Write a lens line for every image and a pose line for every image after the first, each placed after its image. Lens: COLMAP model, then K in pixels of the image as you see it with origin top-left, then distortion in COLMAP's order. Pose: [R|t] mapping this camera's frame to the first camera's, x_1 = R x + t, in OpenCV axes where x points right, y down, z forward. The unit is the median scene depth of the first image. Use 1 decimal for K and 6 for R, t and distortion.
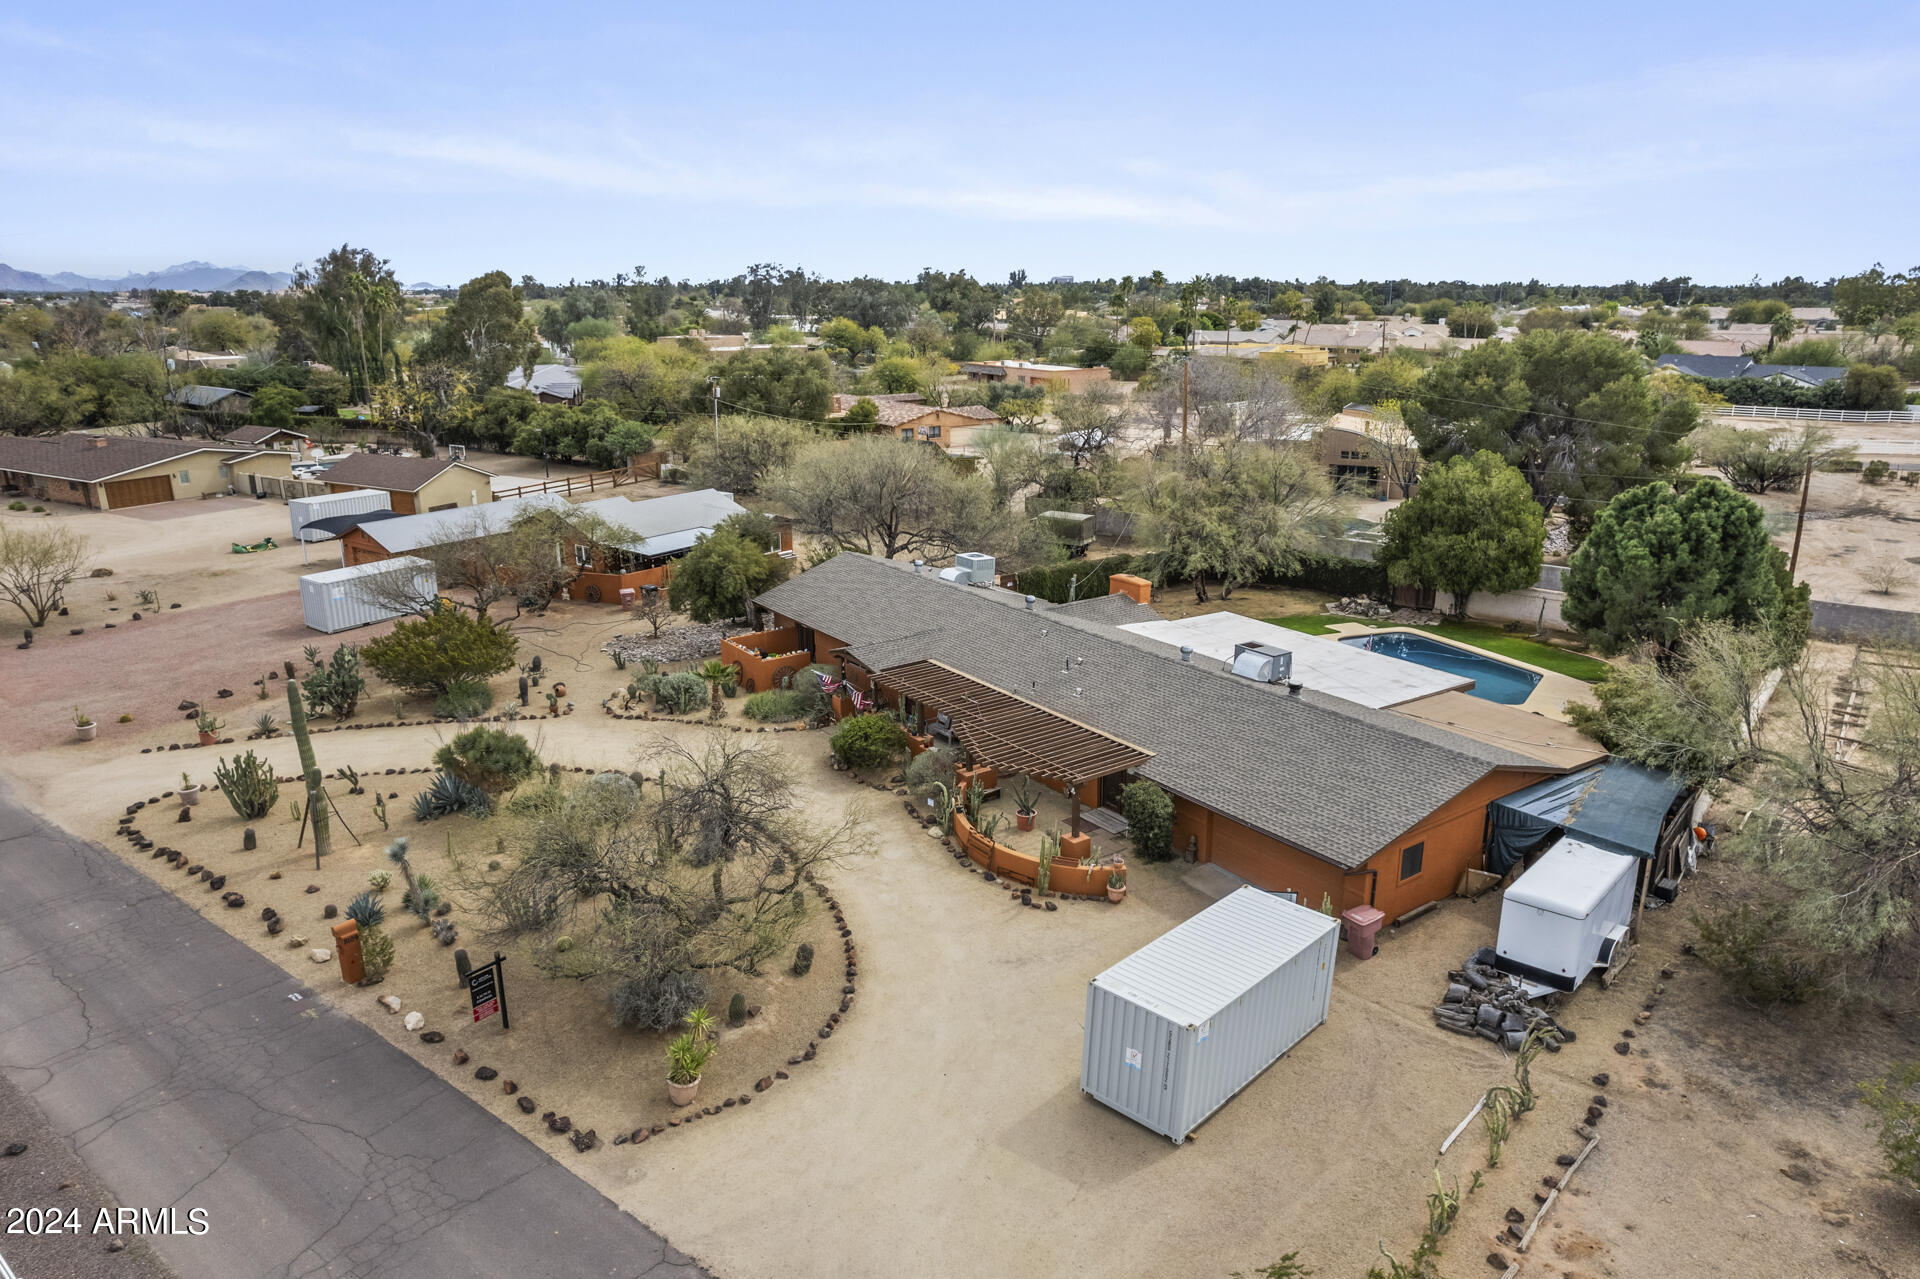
lens RADIAL K [[1264.4, 0, 965.8], [0, 1264.4, 639.3], [0, 0, 1]] dist [-0.091109, 0.090348]
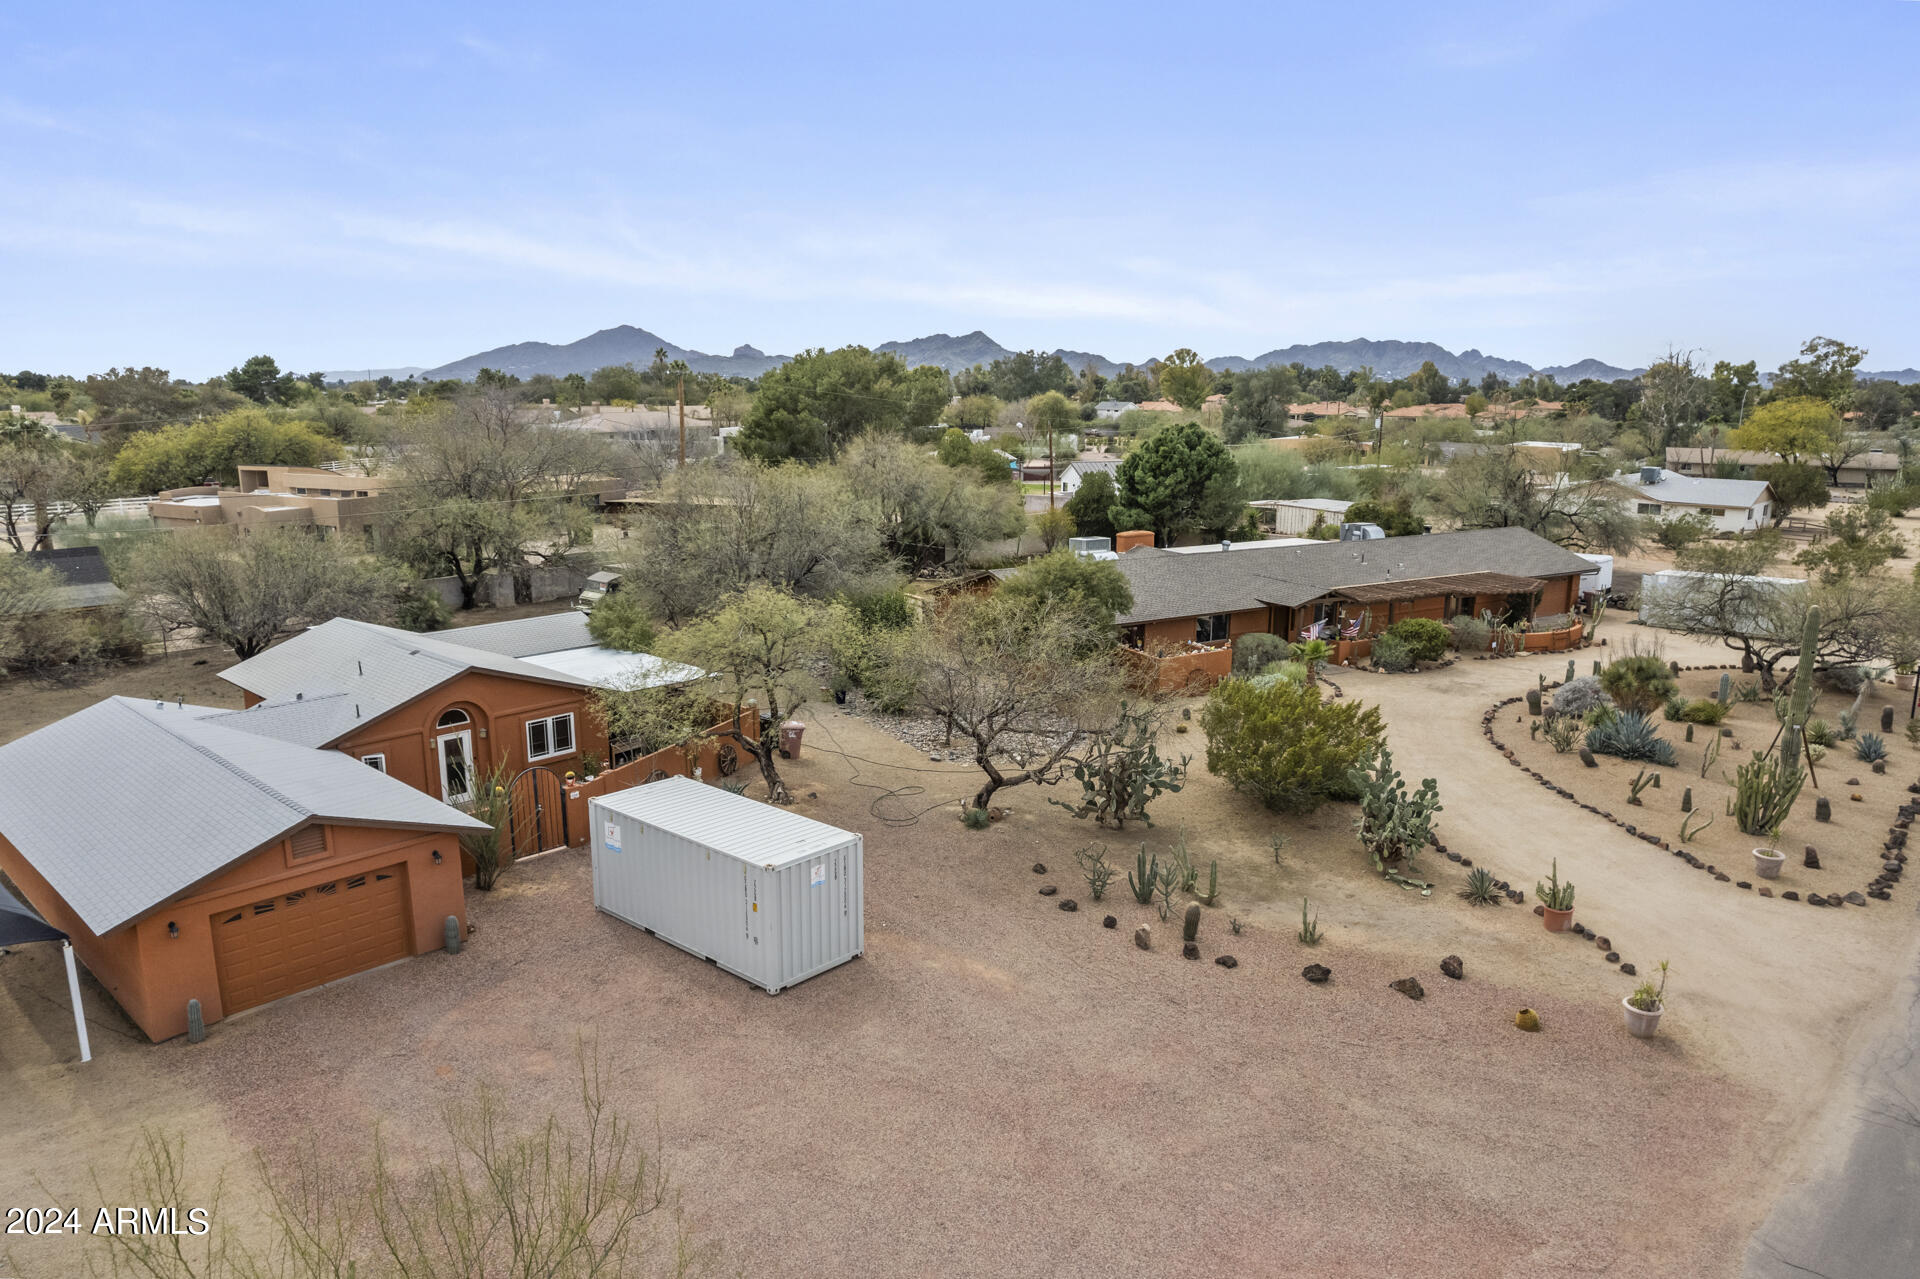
lens RADIAL K [[1266.6, 0, 993.1], [0, 1266.6, 637.2], [0, 0, 1]] dist [-0.086388, 0.086693]
pose [[0.063220, -0.190859, 0.979579, -1.533486], [0.272129, 0.947645, 0.167075, -0.279181], [-0.960182, 0.256010, 0.111849, 1.507374]]
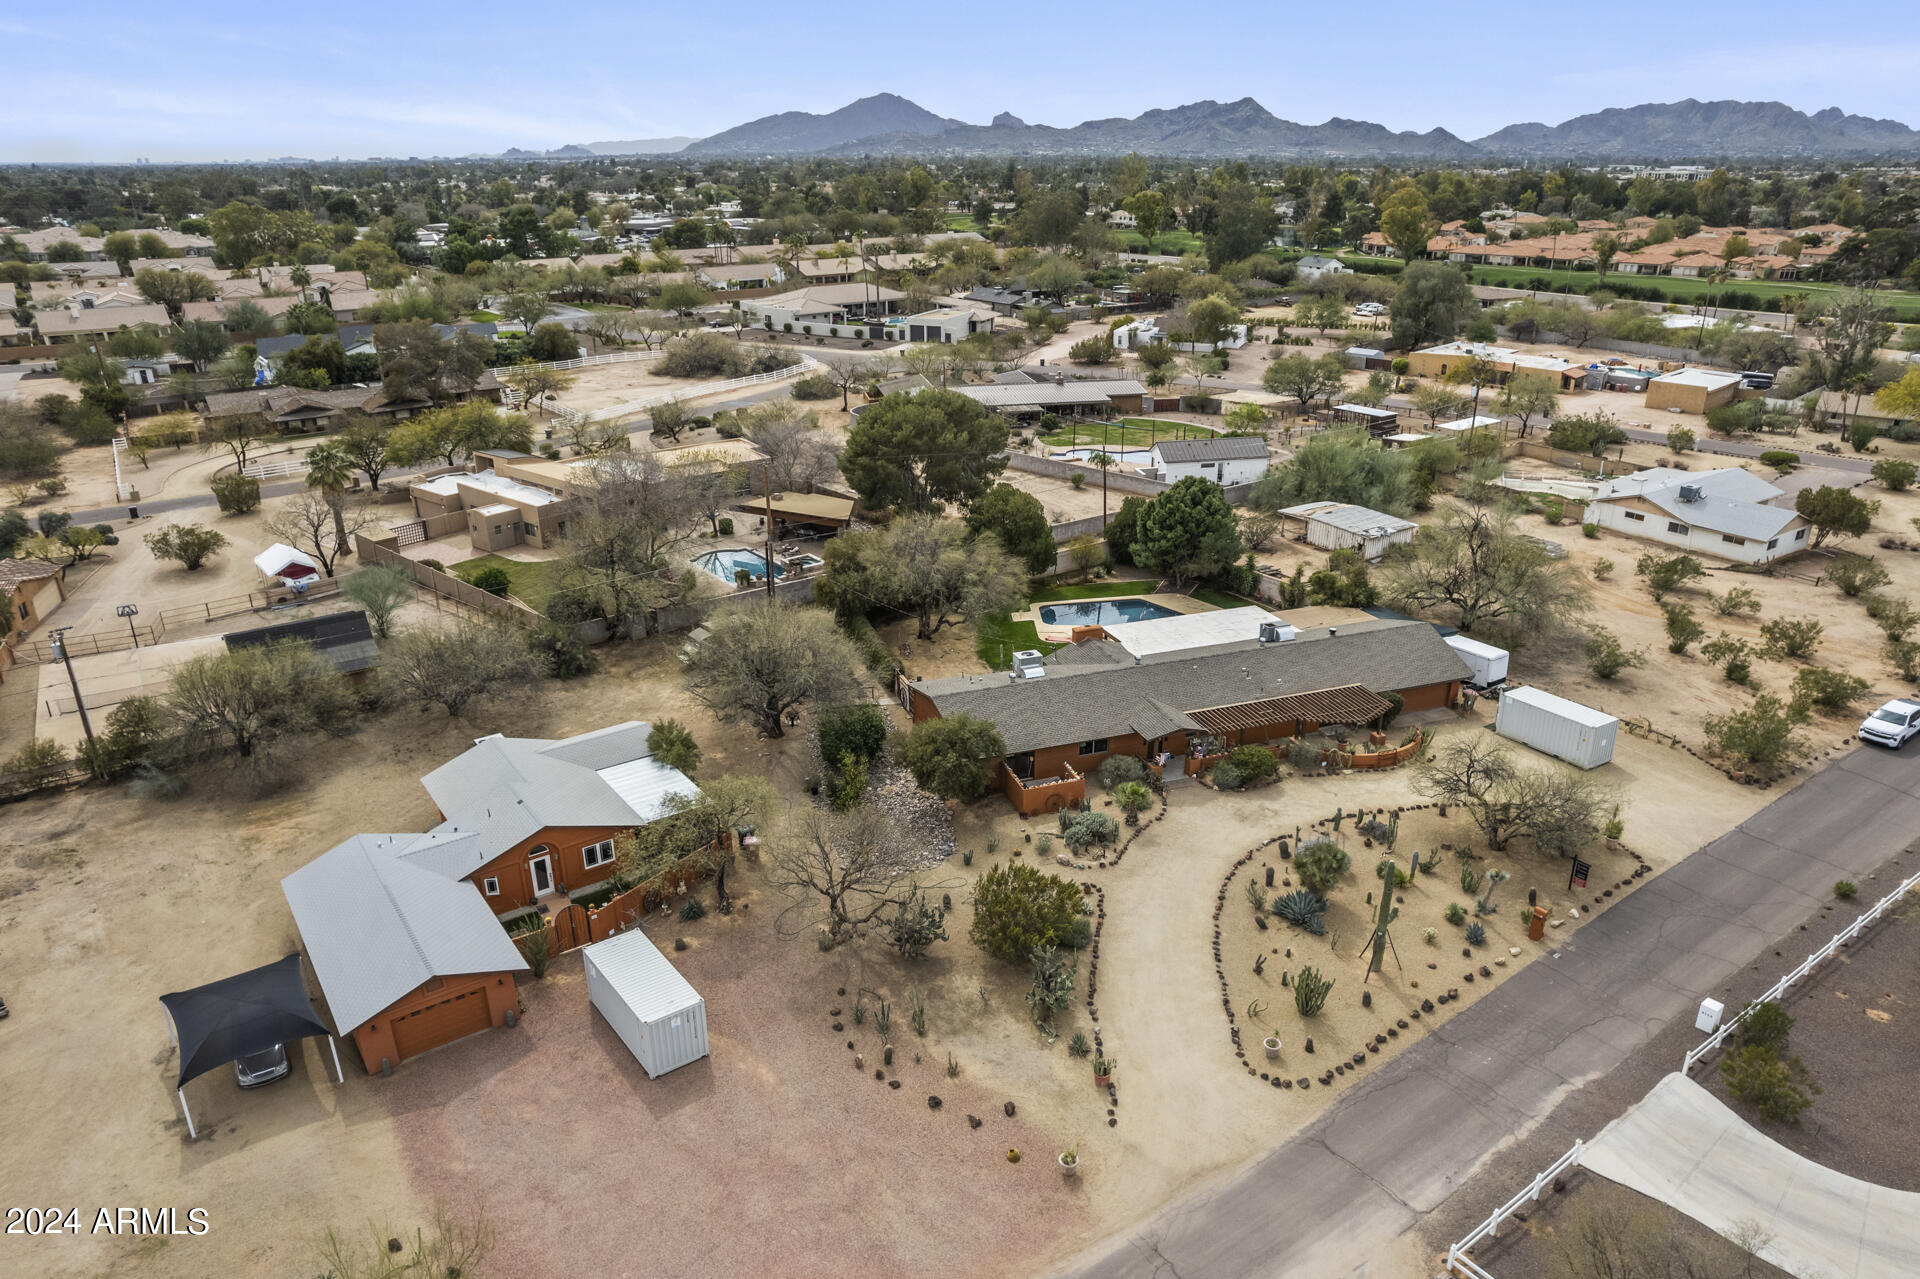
lens RADIAL K [[1266.6, 0, 993.1], [0, 1266.6, 637.2], [0, 0, 1]] dist [-0.086388, 0.086693]
pose [[0.261263, -0.346311, 0.901005, -1.849051], [0.268668, 0.922629, 0.276718, -0.712508], [-0.927124, 0.169775, 0.334091, 0.896832]]
